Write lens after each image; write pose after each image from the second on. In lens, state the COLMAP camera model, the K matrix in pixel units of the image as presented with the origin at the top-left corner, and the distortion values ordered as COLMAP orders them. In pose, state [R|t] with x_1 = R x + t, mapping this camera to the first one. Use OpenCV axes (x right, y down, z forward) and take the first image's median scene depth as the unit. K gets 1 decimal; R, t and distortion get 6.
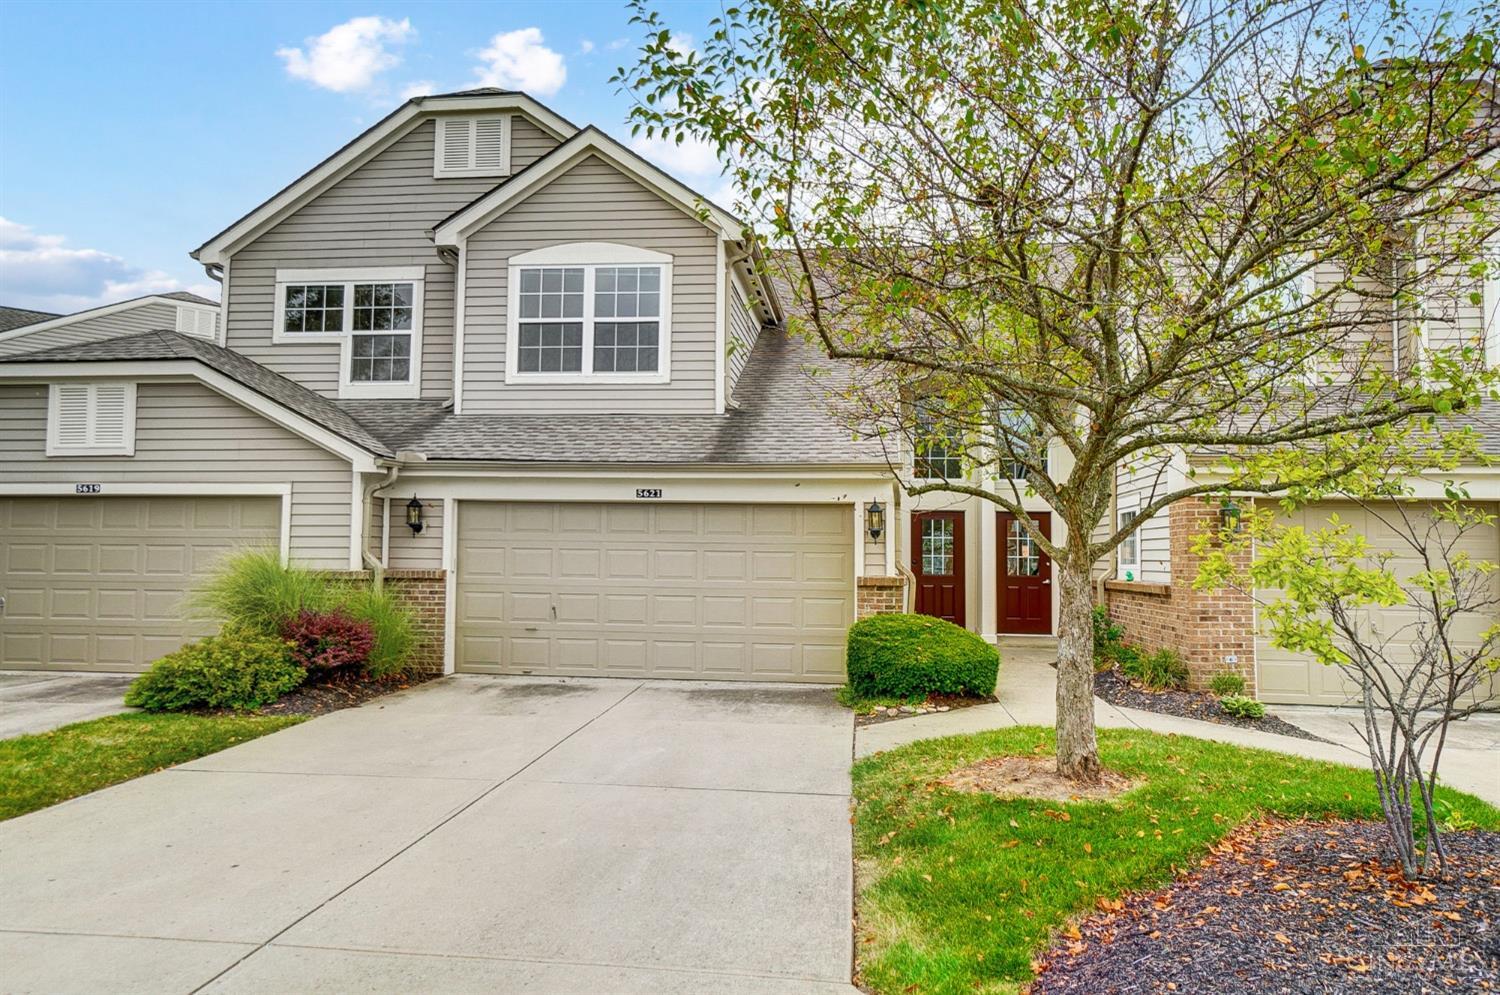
lens RADIAL K [[1040.9, 0, 742.4], [0, 1040.9, 493.4], [0, 0, 1]] dist [0.032372, 0.004730]
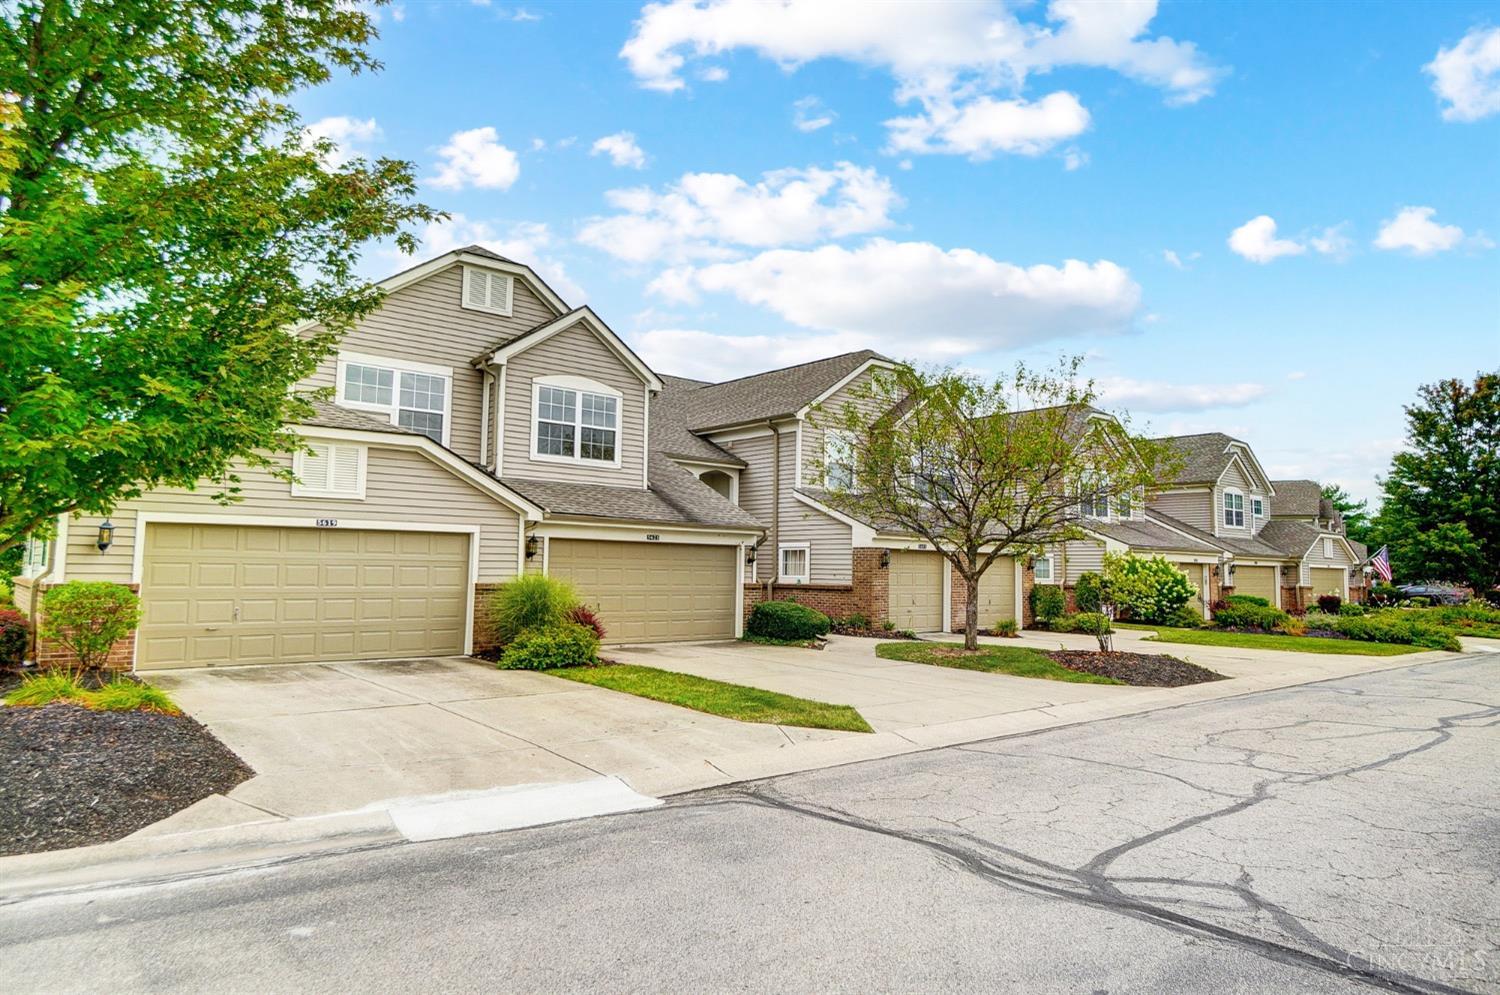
lens RADIAL K [[892.5, 0, 750.0], [0, 892.5, 497.5], [0, 0, 1]] dist [0.000304, 0.000024]
pose [[0.684484, 0.058157, 0.726705, -1.070982], [-0.050967, 0.998191, -0.031878, -0.027429], [-0.727244, -0.015218, 0.686210, -0.152804]]
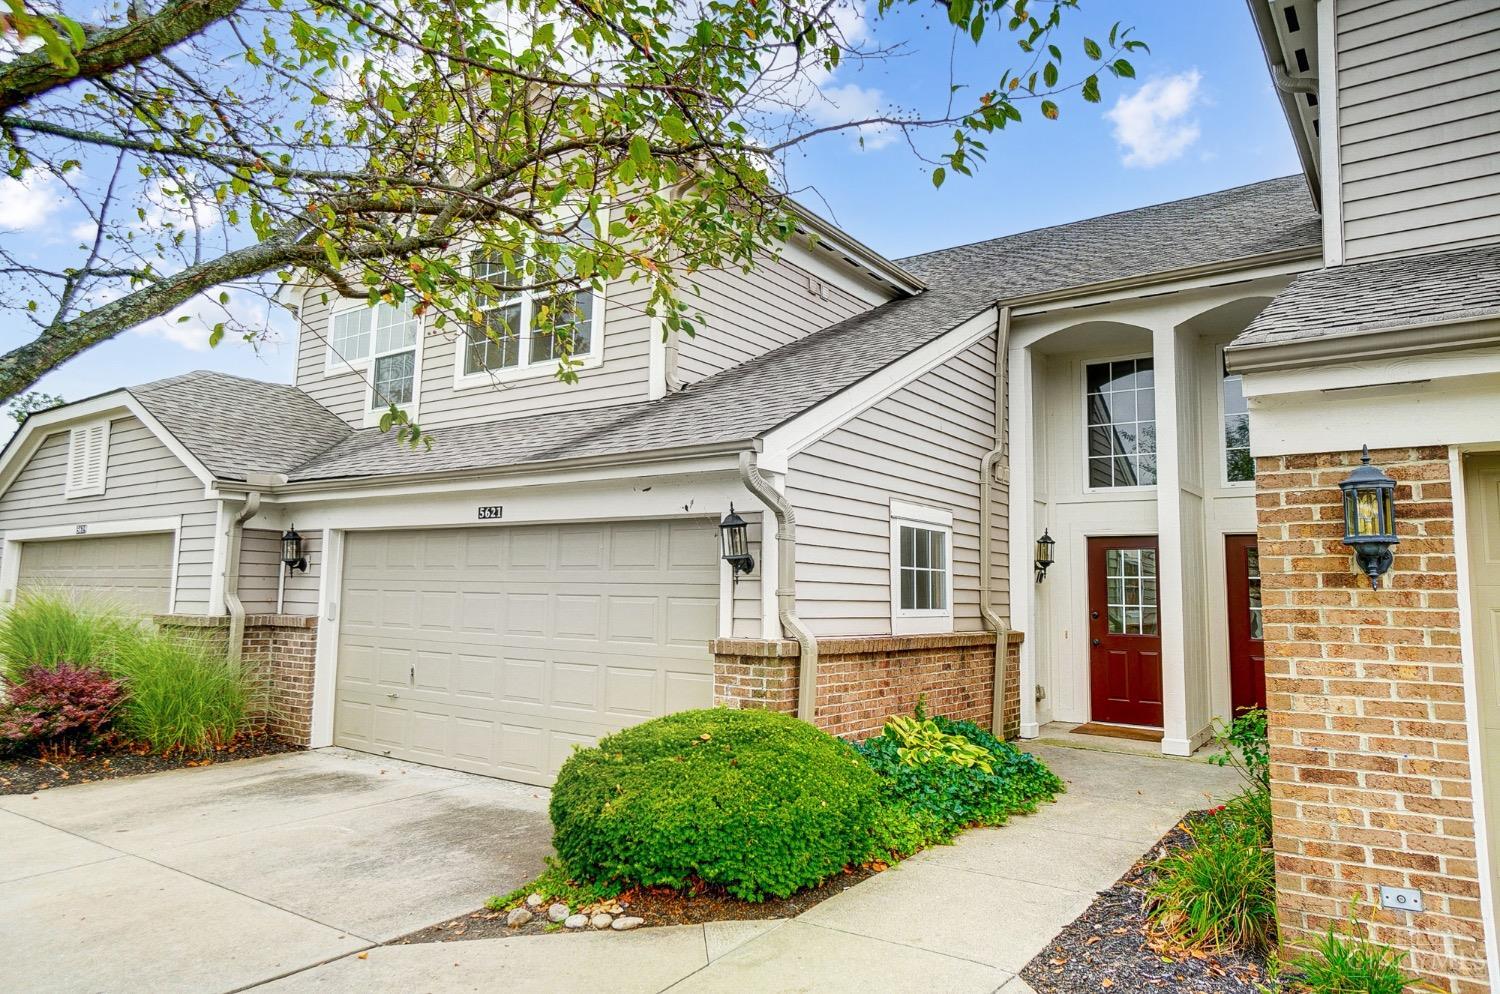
lens RADIAL K [[942.0, 0, 750.0], [0, 942.0, 497.0], [0, 0, 1]] dist [0.004071, 0.002490]
pose [[0.874257, -0.046839, -0.483199, 0.374236], [0.021419, 0.998087, -0.057997, 0.030150], [0.484991, 0.040355, 0.873587, 0.520111]]
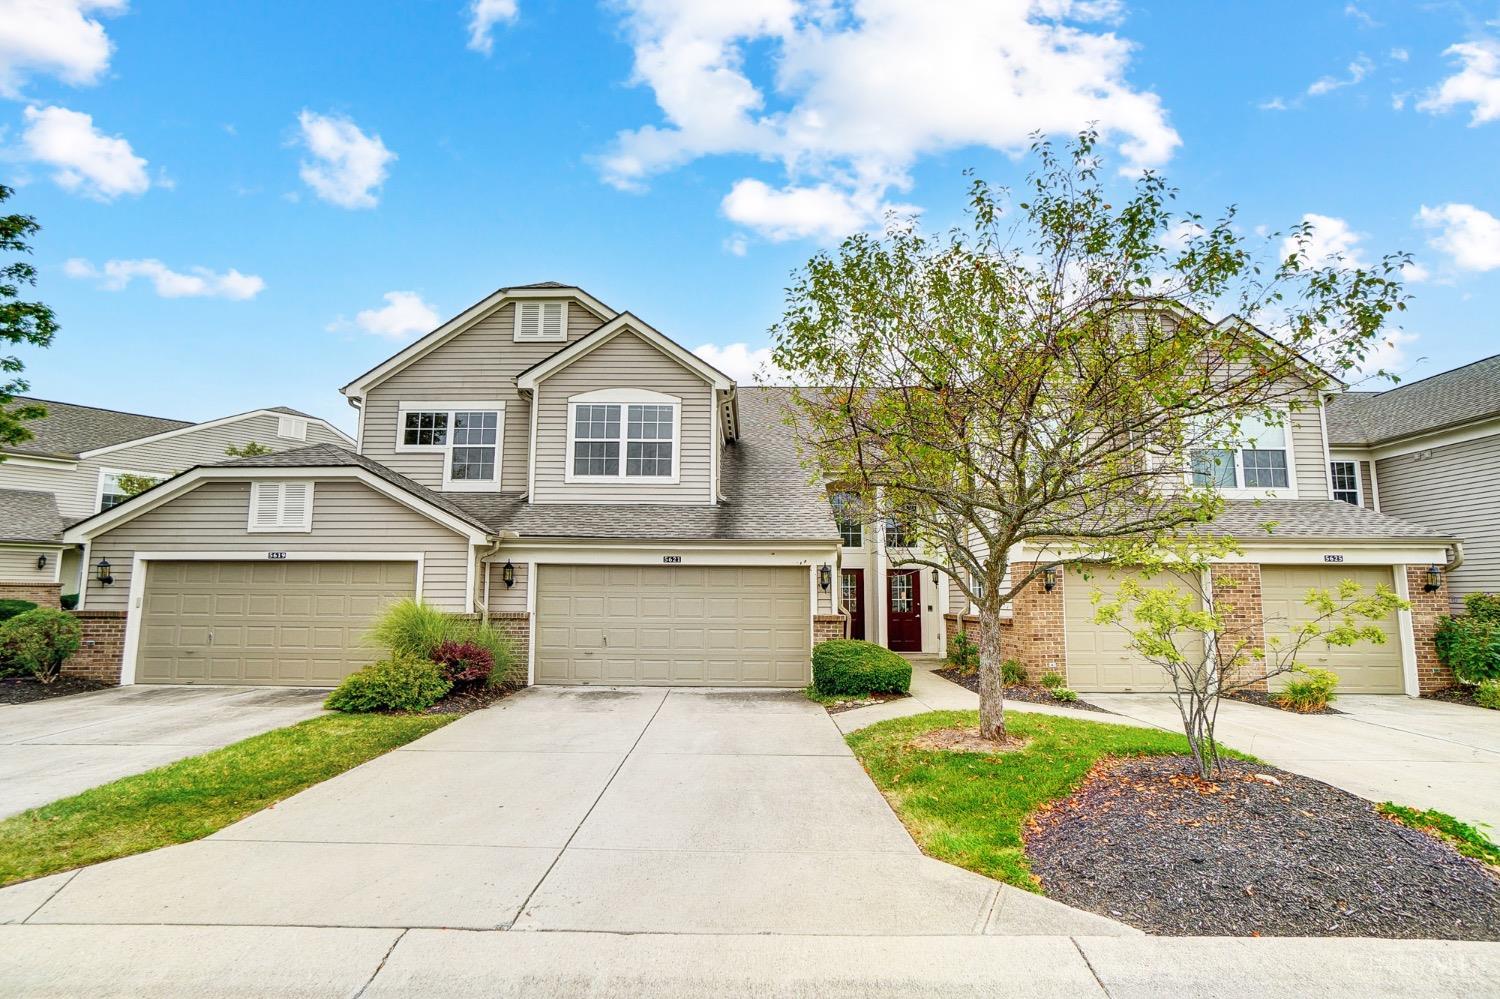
lens RADIAL K [[754.7, 0, 745.3], [0, 754.7, 502.3], [0, 0, 1]] dist [-0.022775, 0.000864]
pose [[0.993682, 0.008181, 0.111938, -0.106362], [-0.000863, 0.997867, -0.065275, -0.010884], [-0.112233, 0.064766, 0.991569, -0.075807]]
